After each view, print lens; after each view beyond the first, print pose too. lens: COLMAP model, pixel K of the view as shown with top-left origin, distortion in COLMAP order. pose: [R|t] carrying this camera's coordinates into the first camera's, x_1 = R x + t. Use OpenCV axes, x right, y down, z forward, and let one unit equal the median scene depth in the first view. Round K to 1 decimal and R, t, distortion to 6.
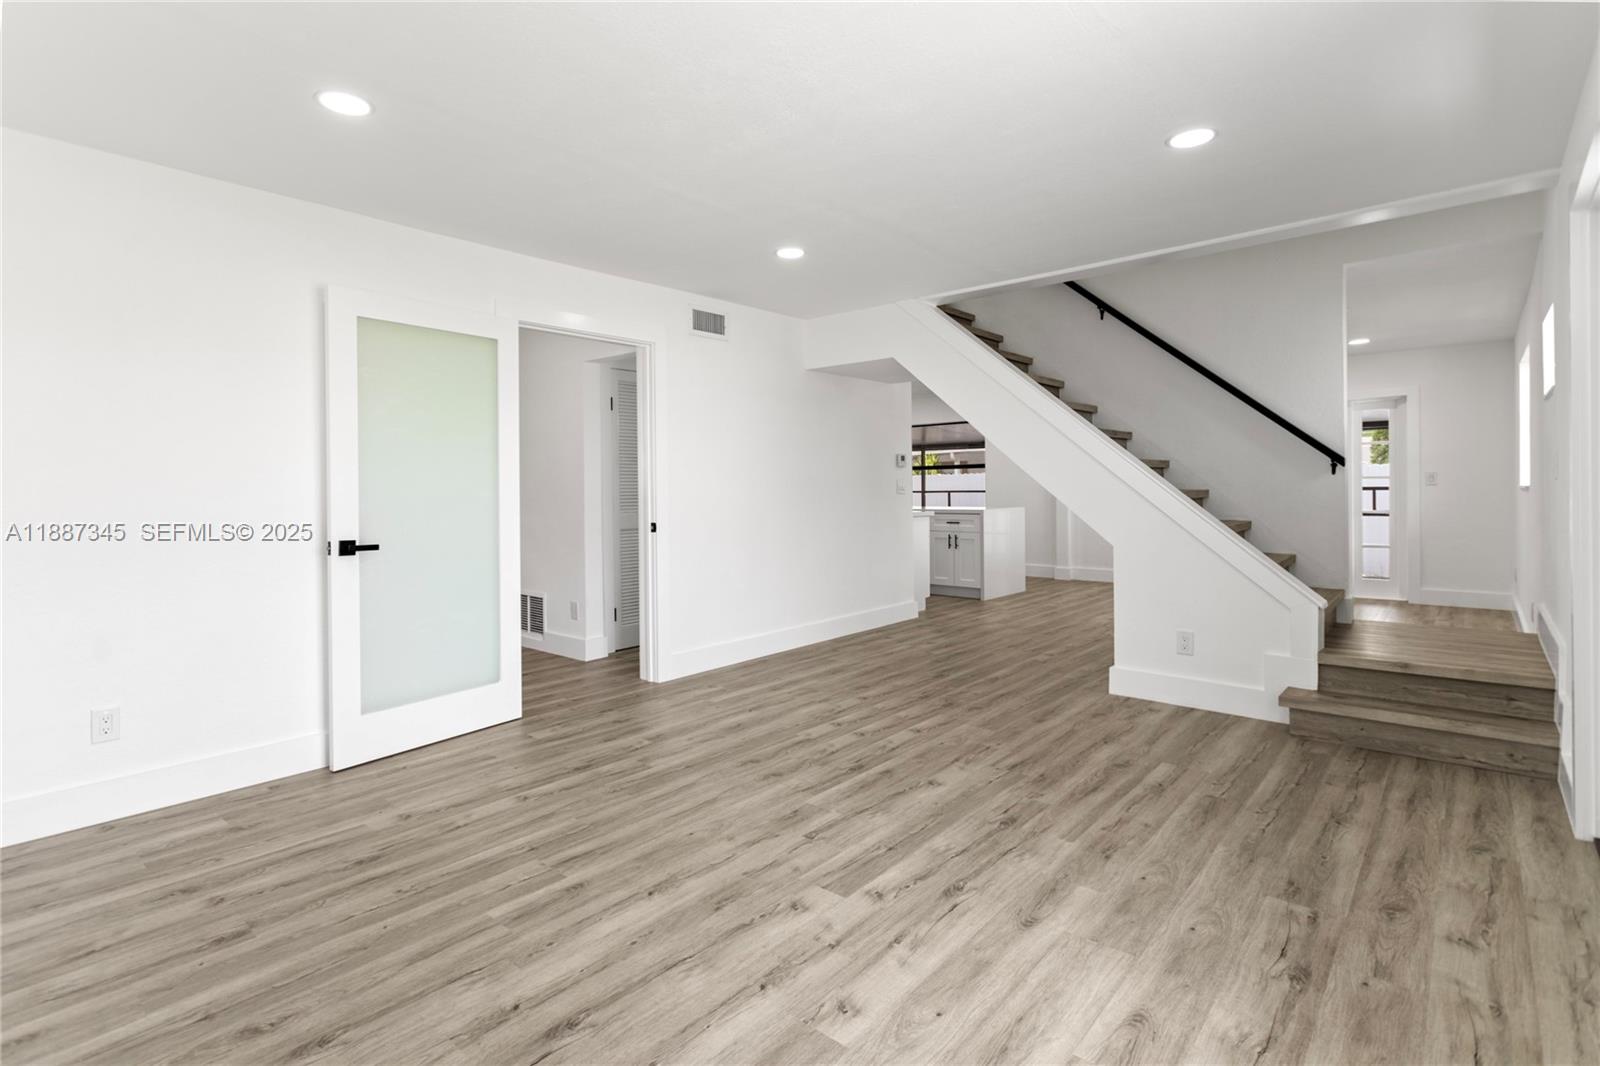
lens RADIAL K [[782.9, 0, 789.8], [0, 782.9, 509.4], [0, 0, 1]] dist [0.002486, 0.000636]
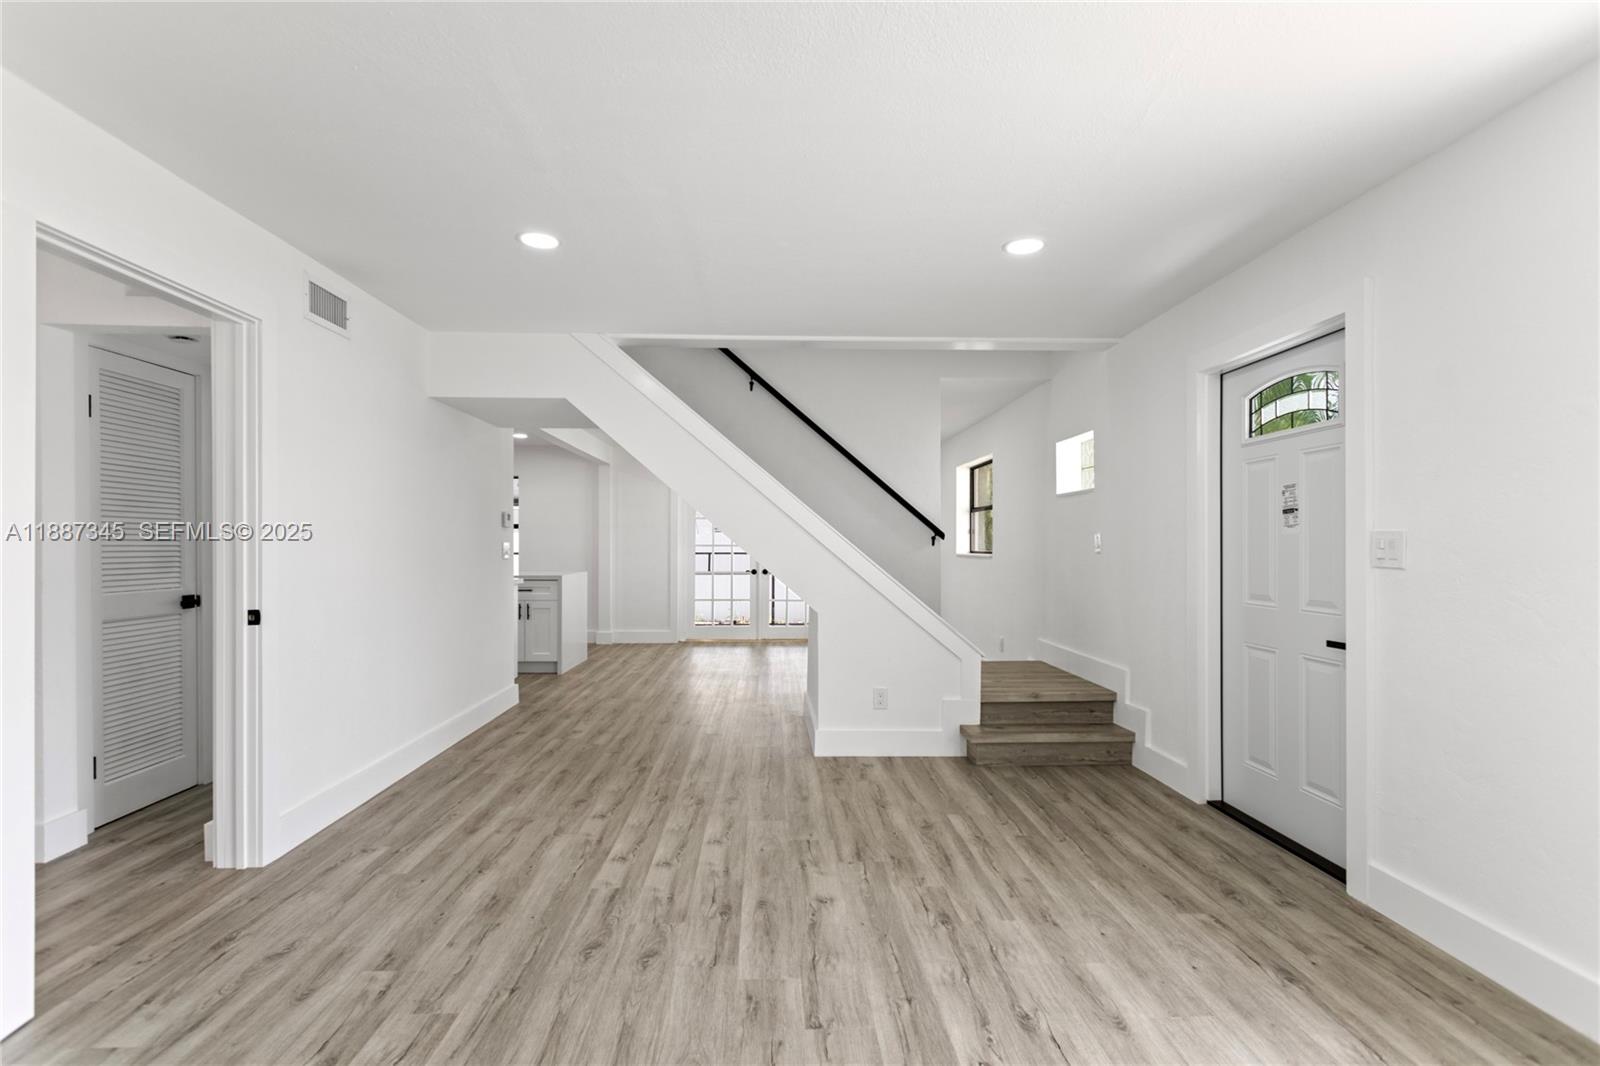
lens RADIAL K [[762.6, 0, 799.3], [0, 762.6, 557.5], [0, 0, 1]] dist [0.002734, 0.000199]
pose [[0.726048, 0.002220, 0.687641, -0.399861], [0.008016, 0.999900, -0.011691, -0.019042], [-0.687597, 0.014000, 0.725957, 0.384222]]
